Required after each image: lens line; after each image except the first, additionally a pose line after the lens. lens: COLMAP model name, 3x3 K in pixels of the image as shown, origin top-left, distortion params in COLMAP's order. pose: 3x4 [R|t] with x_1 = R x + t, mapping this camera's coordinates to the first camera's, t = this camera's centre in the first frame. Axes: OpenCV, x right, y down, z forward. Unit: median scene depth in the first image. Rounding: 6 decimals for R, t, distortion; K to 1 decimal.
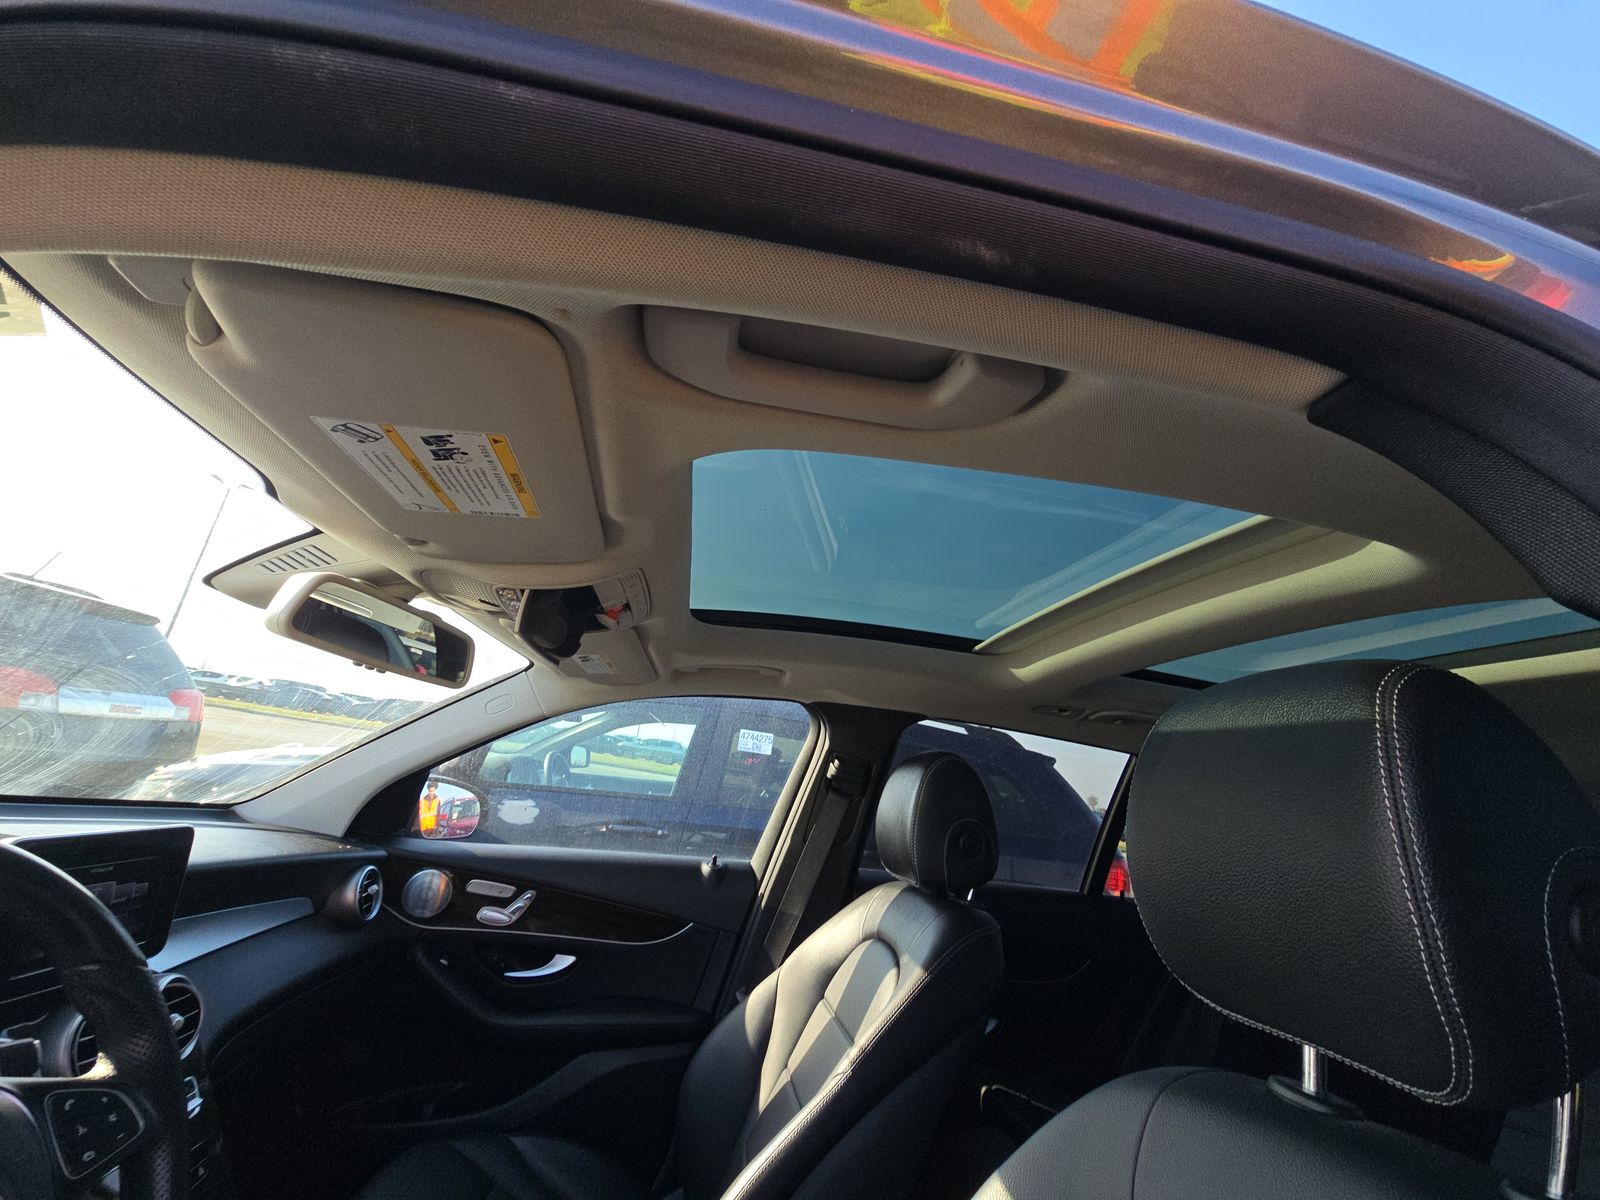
lens RADIAL K [[651.5, 0, 794.6], [0, 651.5, 598.4], [0, 0, 1]] dist [0.011673, -0.009882]
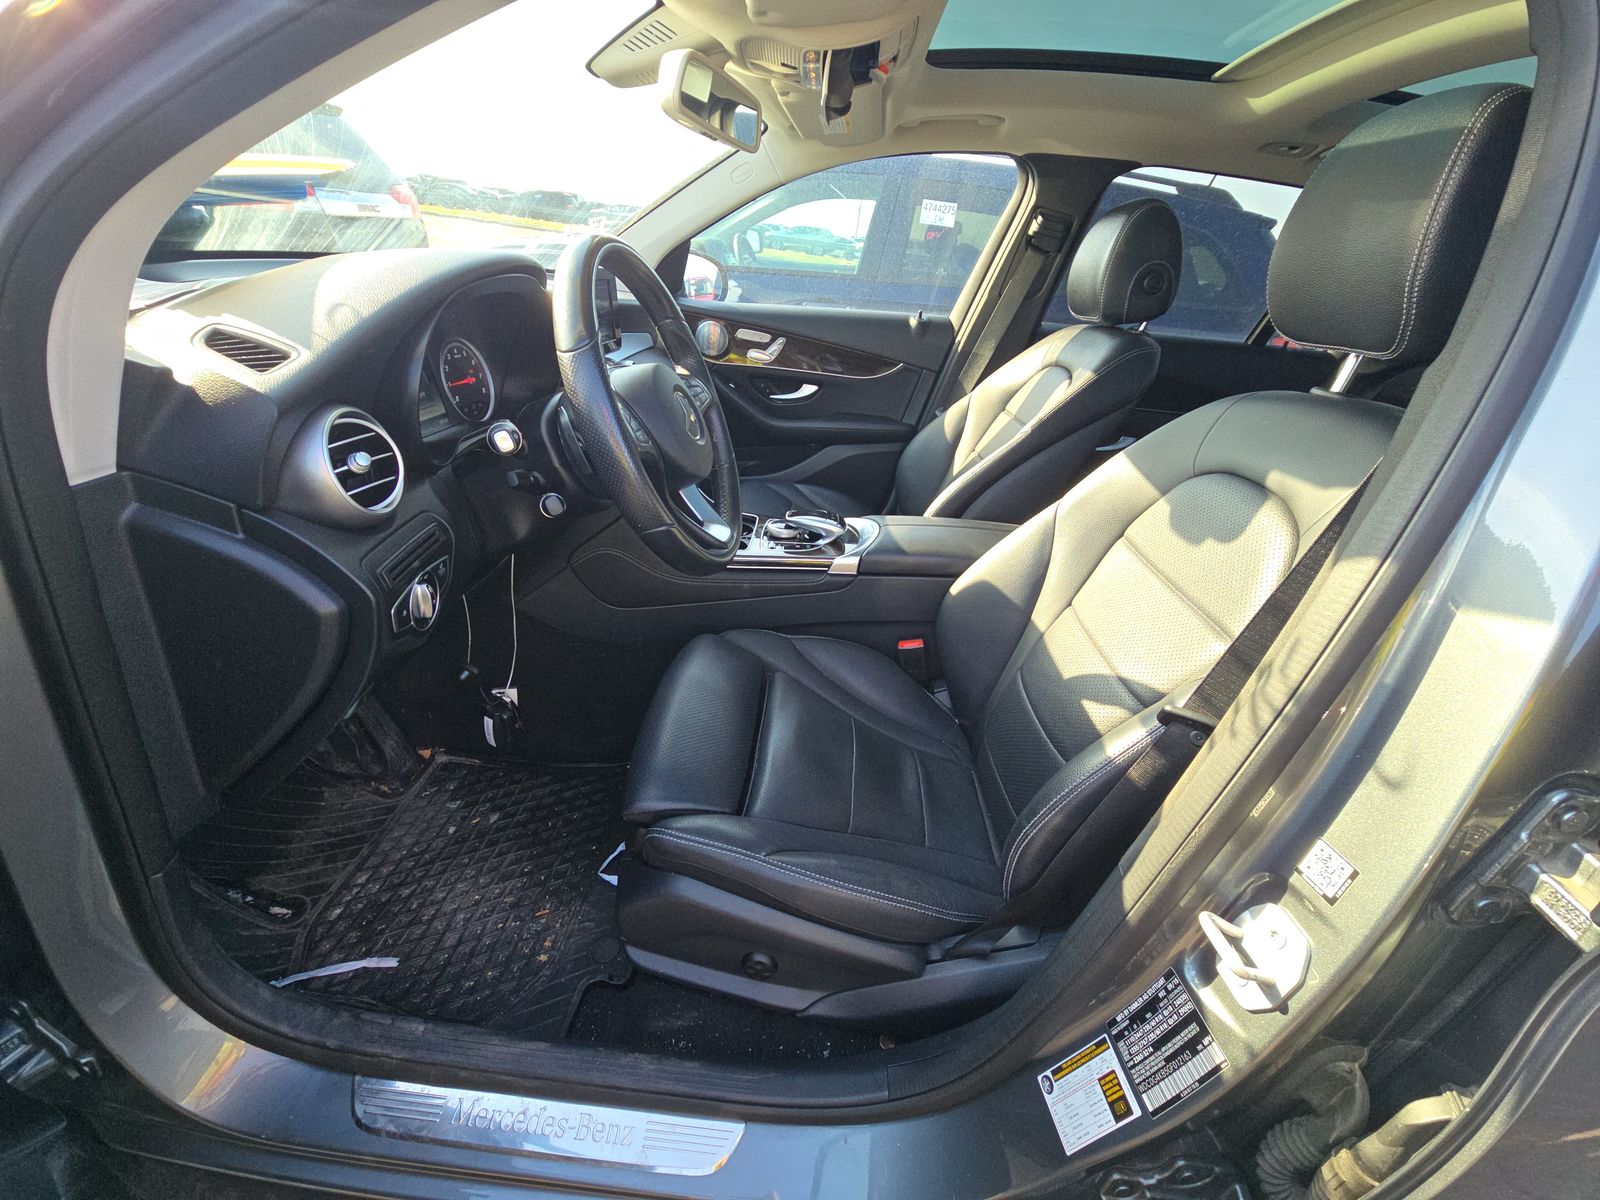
lens RADIAL K [[651.5, 0, 794.6], [0, 651.5, 598.4], [0, 0, 1]] dist [0.011673, -0.009882]
pose [[0.976686, 0.072396, -0.202097, -0.071144], [0.081329, 0.746461, 0.660440, -0.030365], [0.198671, -0.661479, 0.723170, -0.298424]]
